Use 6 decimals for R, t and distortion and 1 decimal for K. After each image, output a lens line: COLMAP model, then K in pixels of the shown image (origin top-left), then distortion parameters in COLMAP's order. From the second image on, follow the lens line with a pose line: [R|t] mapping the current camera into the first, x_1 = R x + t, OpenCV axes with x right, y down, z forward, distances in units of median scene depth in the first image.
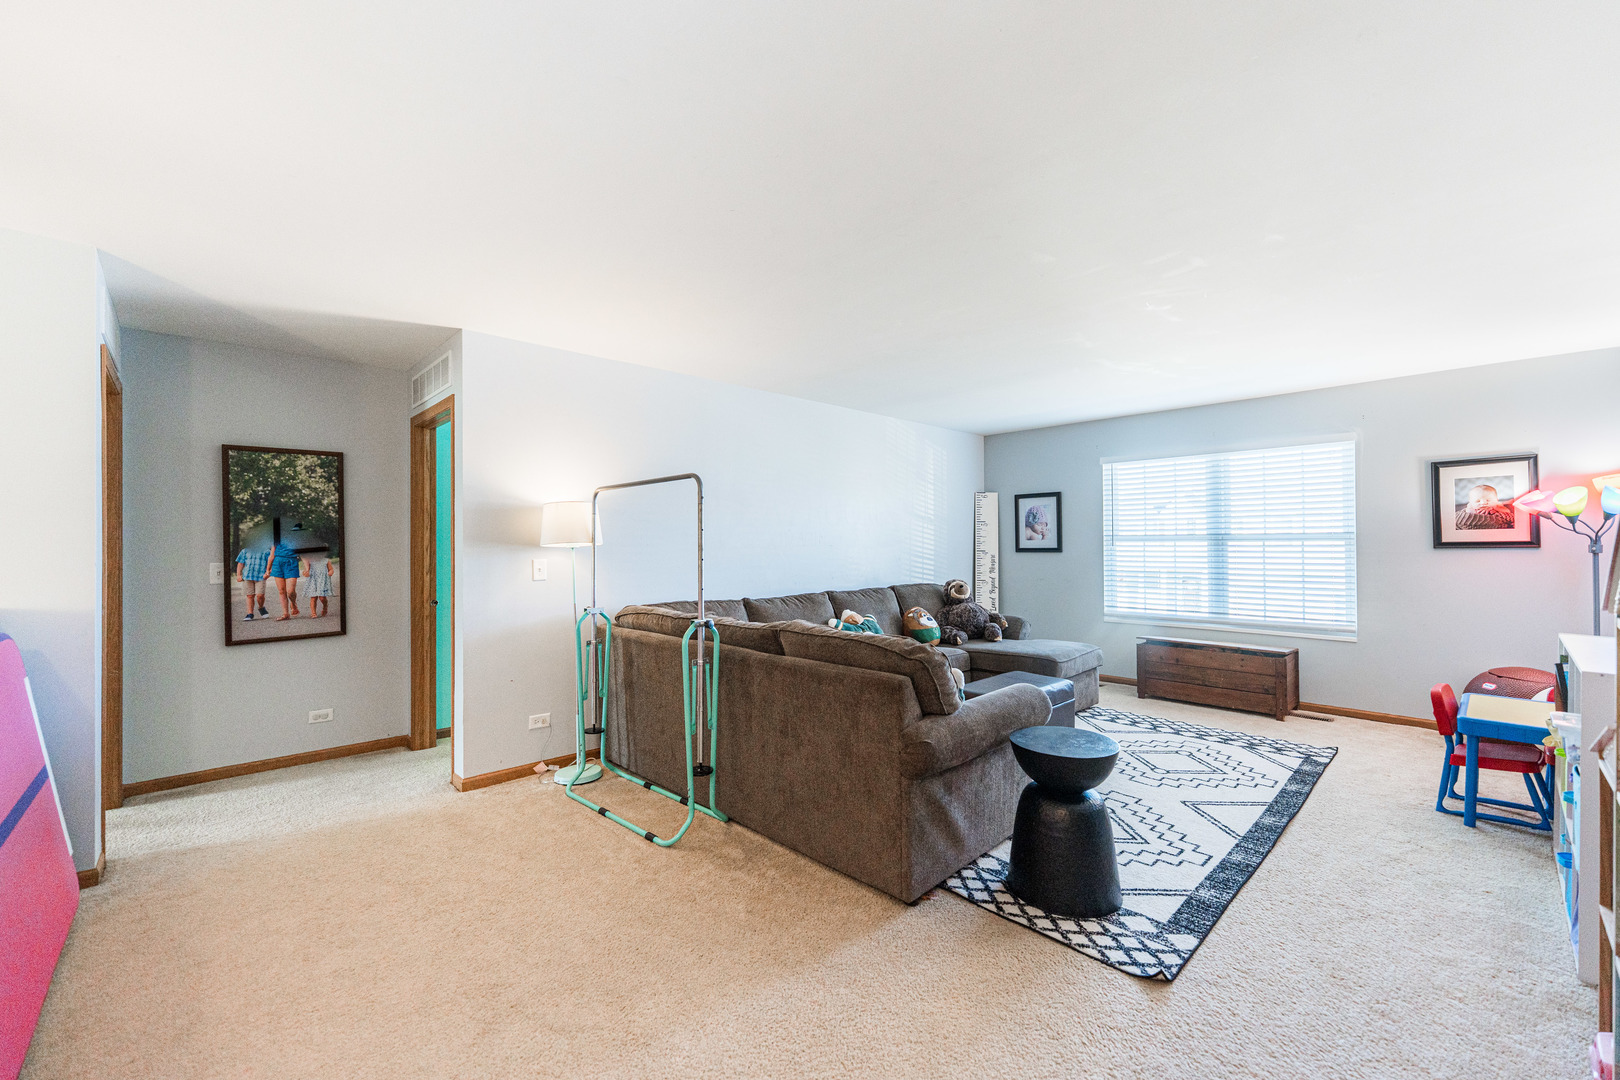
lens RADIAL K [[655.8, 0, 813.2], [0, 655.8, 546.2], [0, 0, 1]] dist [0.000878, -0.000066]
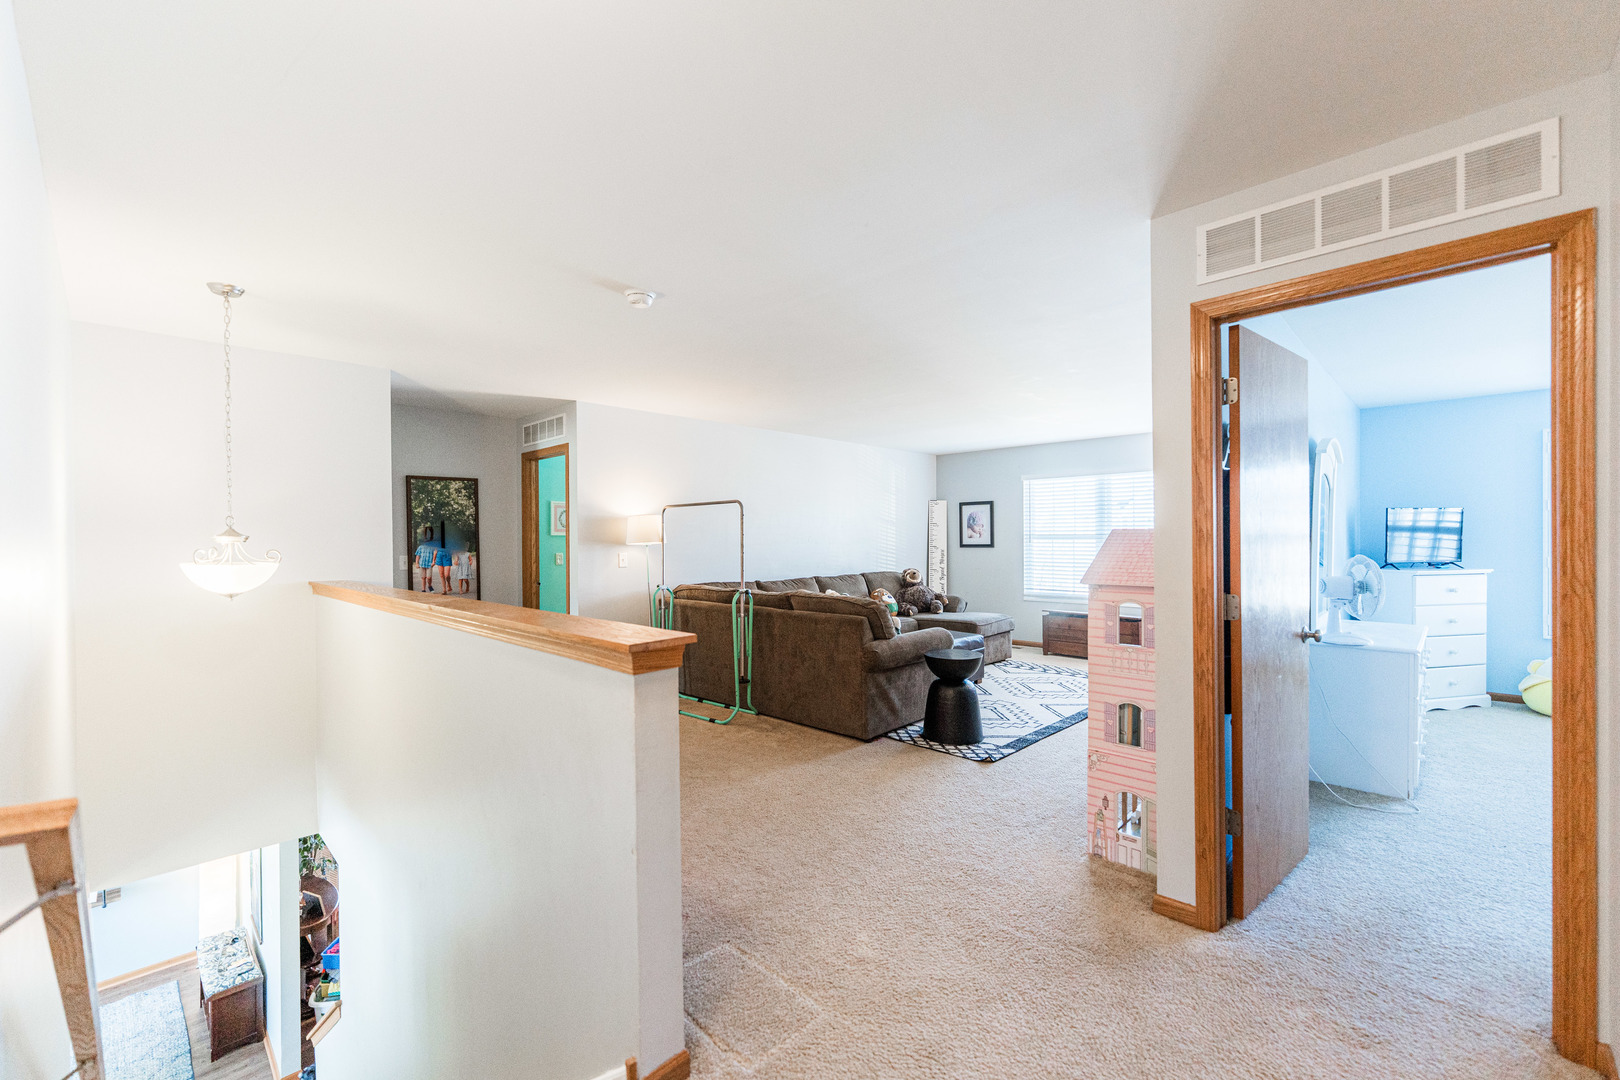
lens RADIAL K [[655.8, 0, 813.2], [0, 655.8, 546.2], [0, 0, 1]] dist [0.000878, -0.000066]
pose [[0.999395, -0.000555, 0.034763, -0.039242], [0.000267, 0.999966, 0.008268, -0.007542], [-0.034767, -0.008253, 0.999361, -0.494528]]
